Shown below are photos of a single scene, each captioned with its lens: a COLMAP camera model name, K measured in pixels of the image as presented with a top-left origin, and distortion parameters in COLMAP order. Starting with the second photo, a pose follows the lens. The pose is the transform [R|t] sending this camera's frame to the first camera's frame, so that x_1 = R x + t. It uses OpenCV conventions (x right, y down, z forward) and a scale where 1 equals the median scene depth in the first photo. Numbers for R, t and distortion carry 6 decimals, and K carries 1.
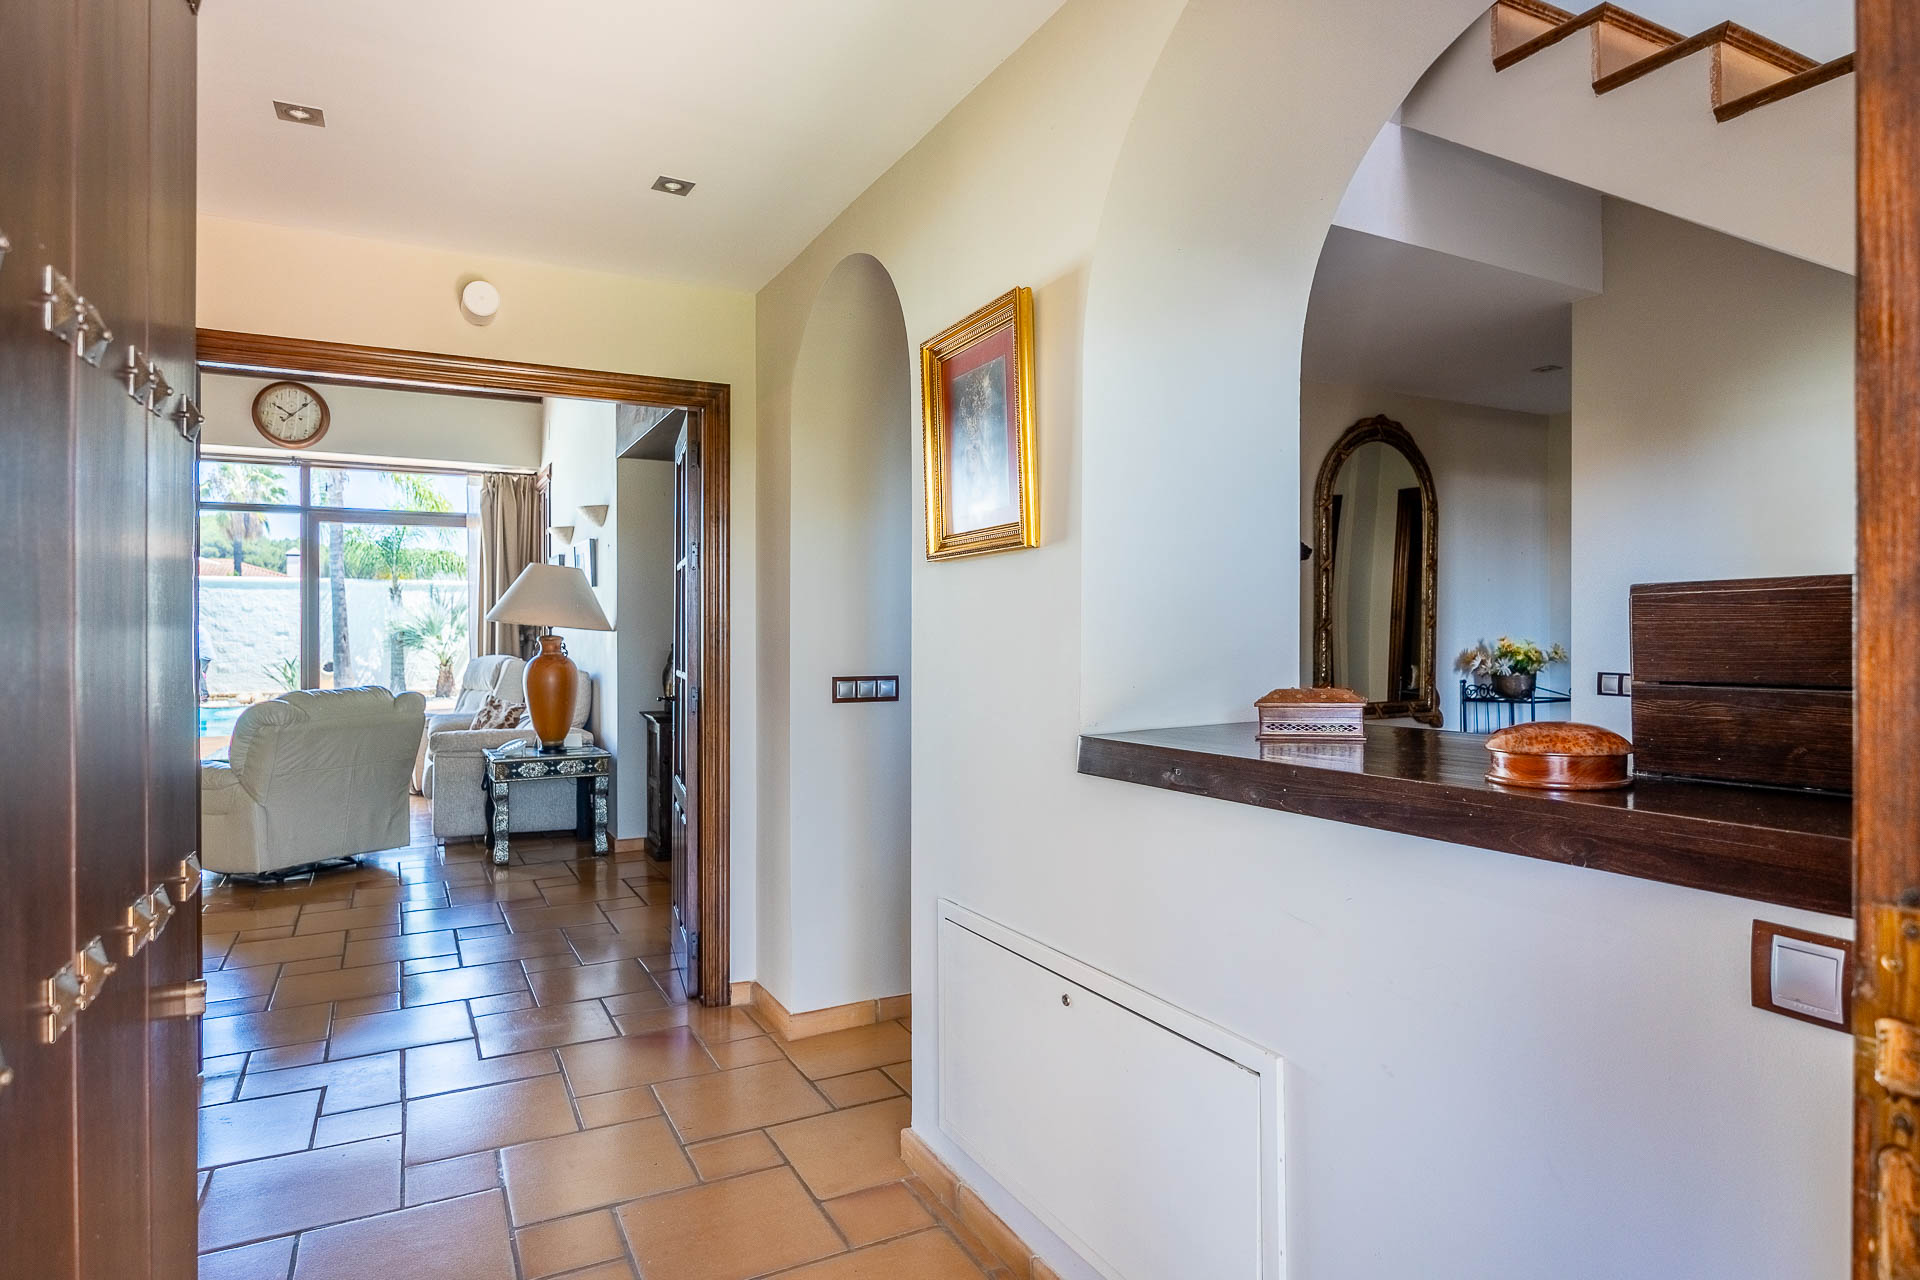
lens RADIAL K [[1067.7, 0, 948.0], [0, 1067.7, 633.3], [0, 0, 1]] dist [-0.002987, -0.002933]
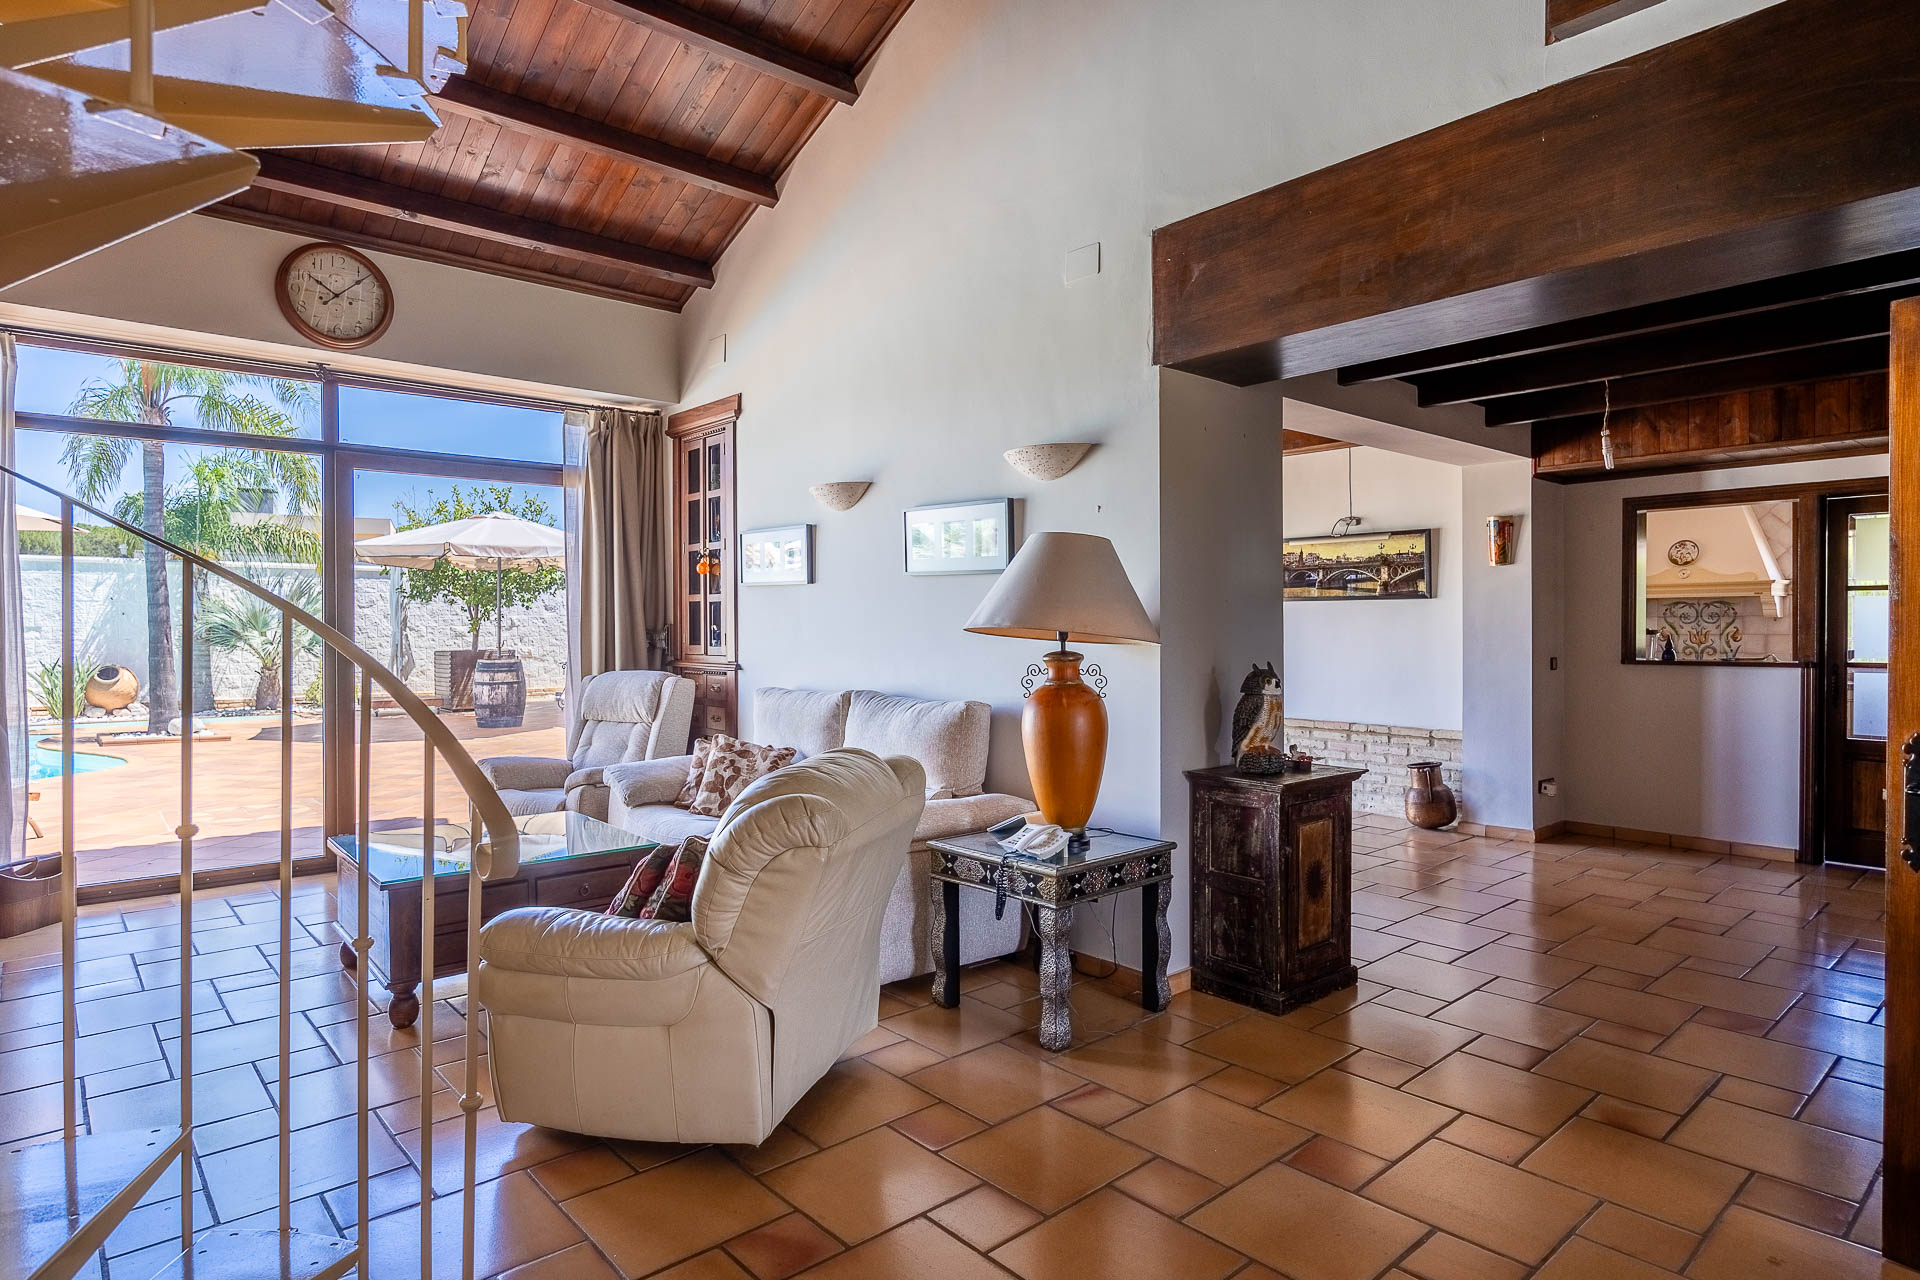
lens RADIAL K [[1067.7, 0, 961.3], [0, 1067.7, 632.6], [0, 0, 1]] dist [-0.002987, -0.002933]
pose [[0.972498, -0.002601, 0.232898, -0.381472], [0.000293, 0.999951, 0.009943, -0.010480], [-0.232912, -0.009602, 0.972450, 0.280552]]
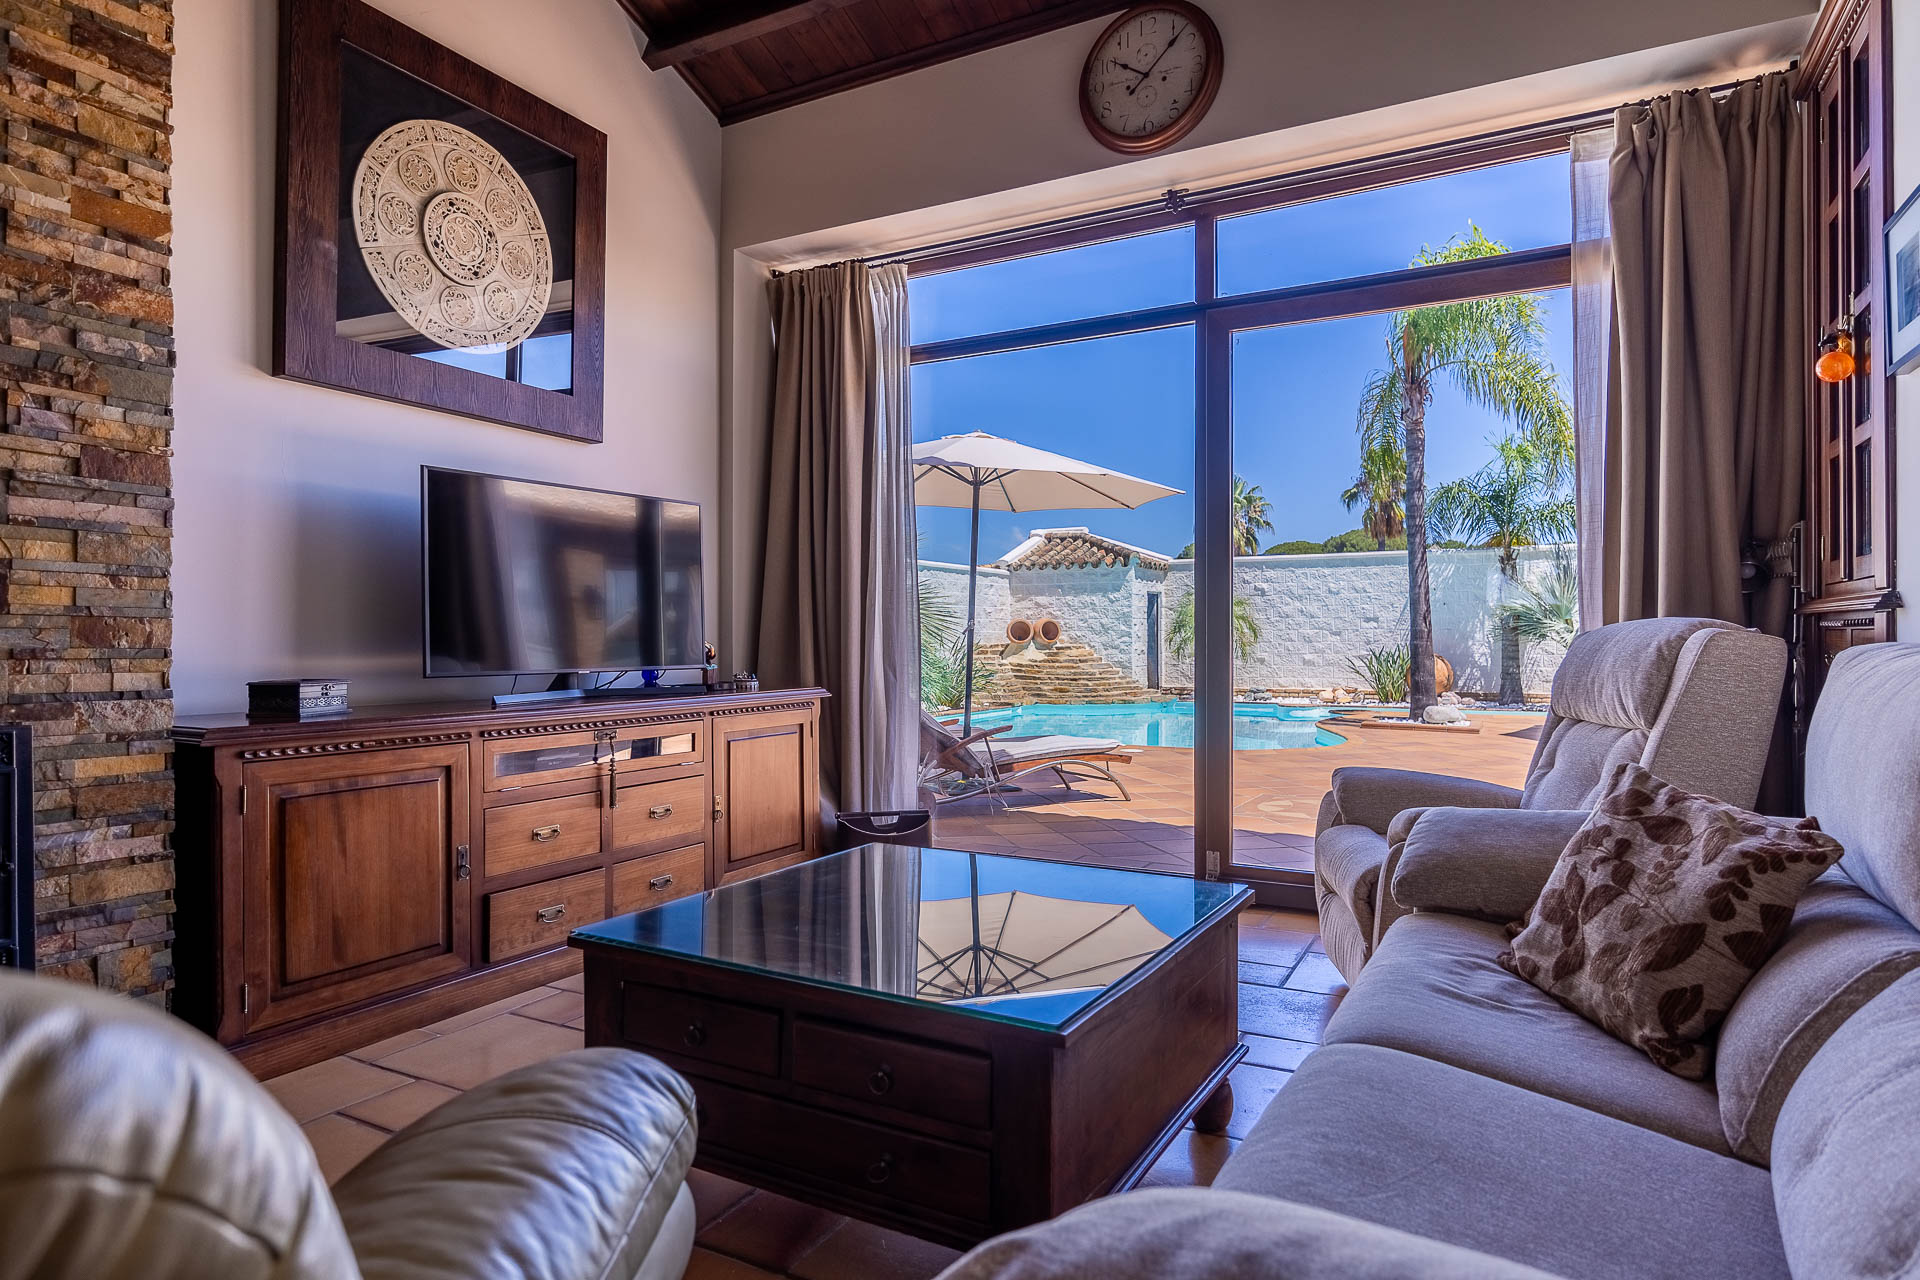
lens RADIAL K [[1067.7, 0, 959.8], [0, 1067.7, 637.1], [0, 0, 1]] dist [-0.002987, -0.002933]
pose [[0.557252, 0.001081, -0.830343, -0.276166], [0.002381, 0.999993, 0.002899, 0.025042], [0.830340, -0.003592, 0.557246, 0.651027]]
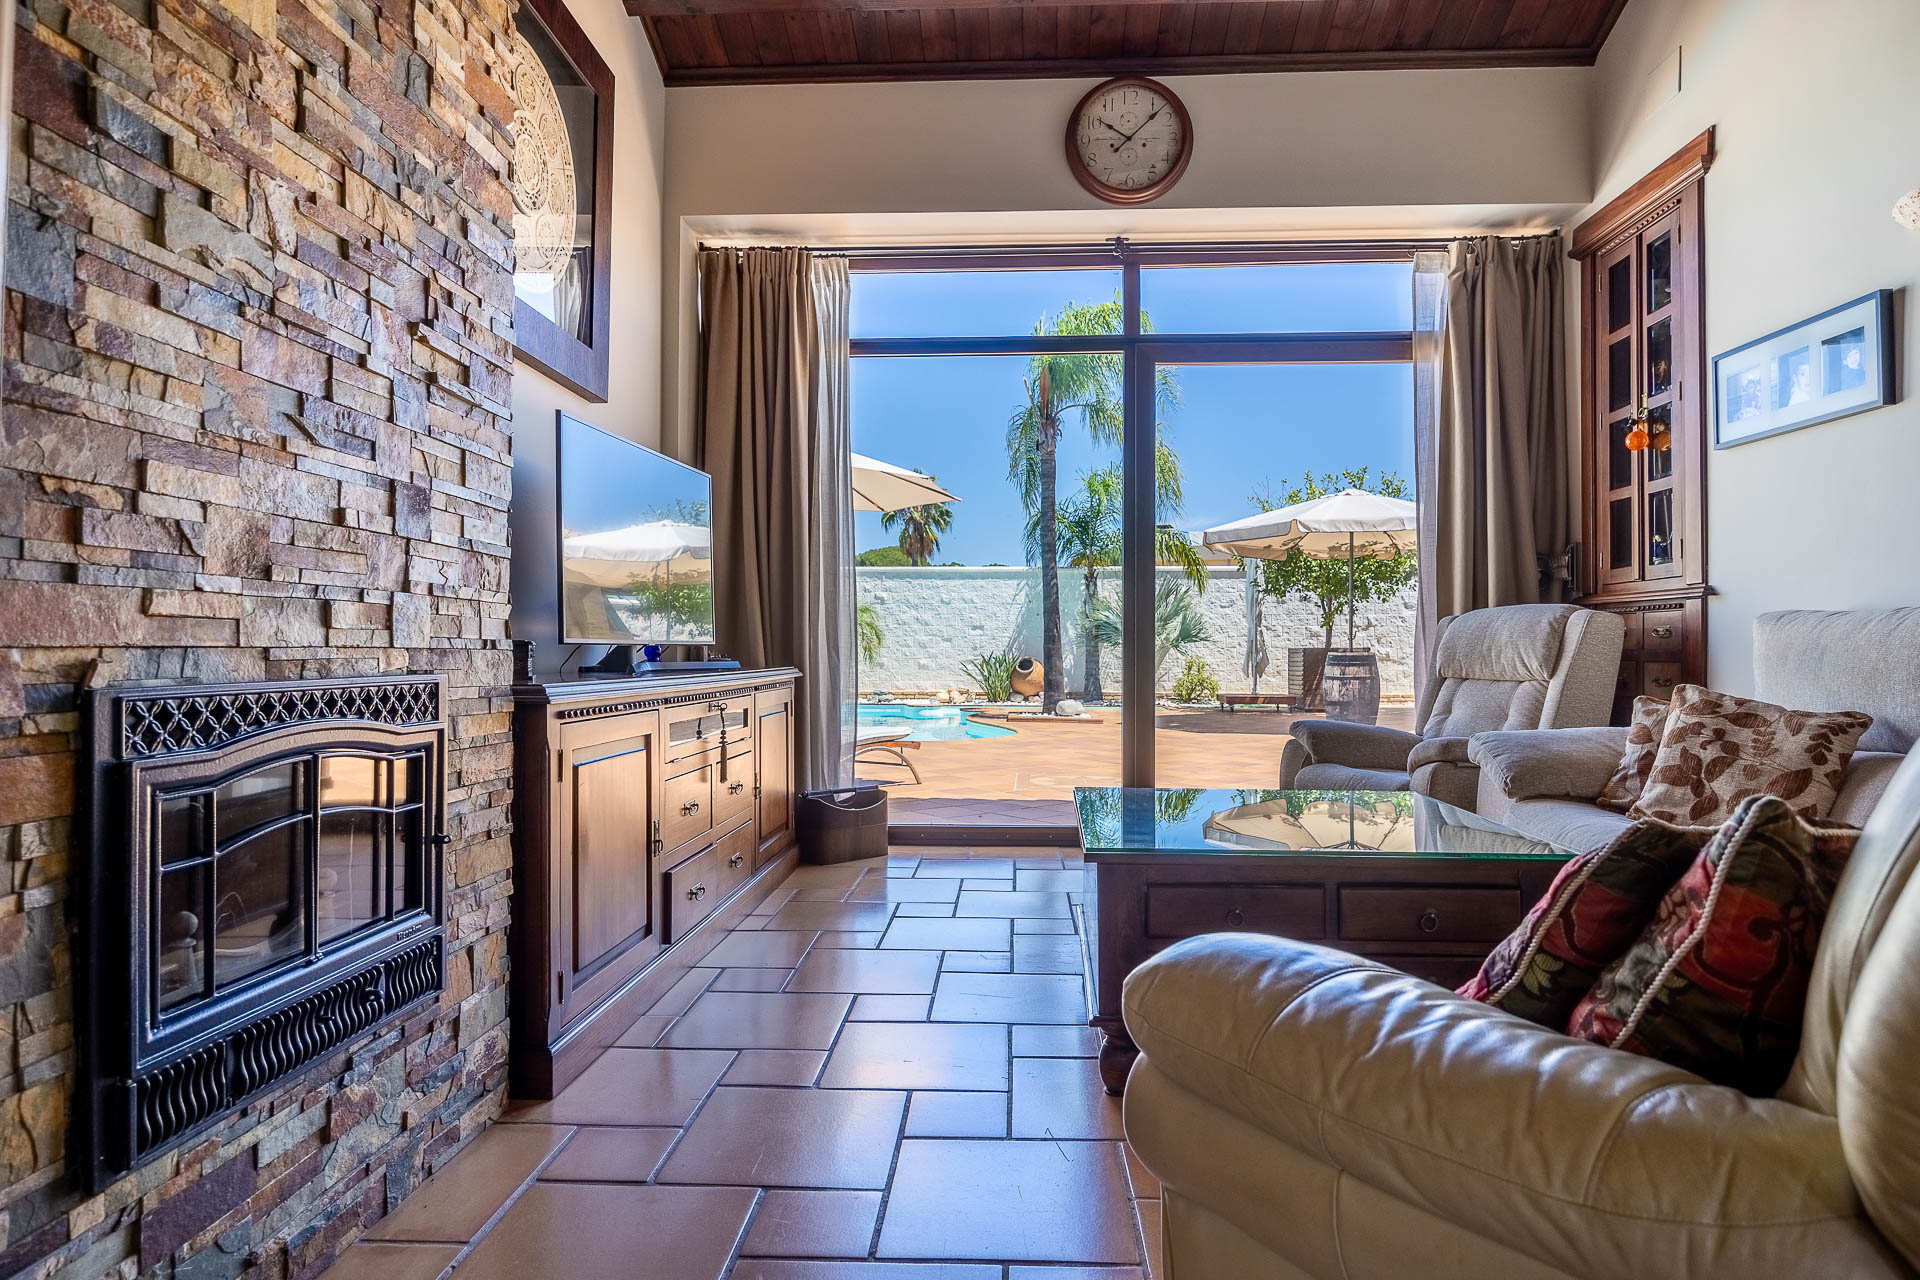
lens RADIAL K [[1067.7, 0, 967.7], [0, 1067.7, 639.8], [0, 0, 1]] dist [-0.002987, -0.002933]
pose [[0.862519, -0.000690, -0.506023, -0.398796], [-0.003058, 0.999974, -0.006576, 0.039495], [0.506015, 0.007219, 0.862495, 0.487708]]
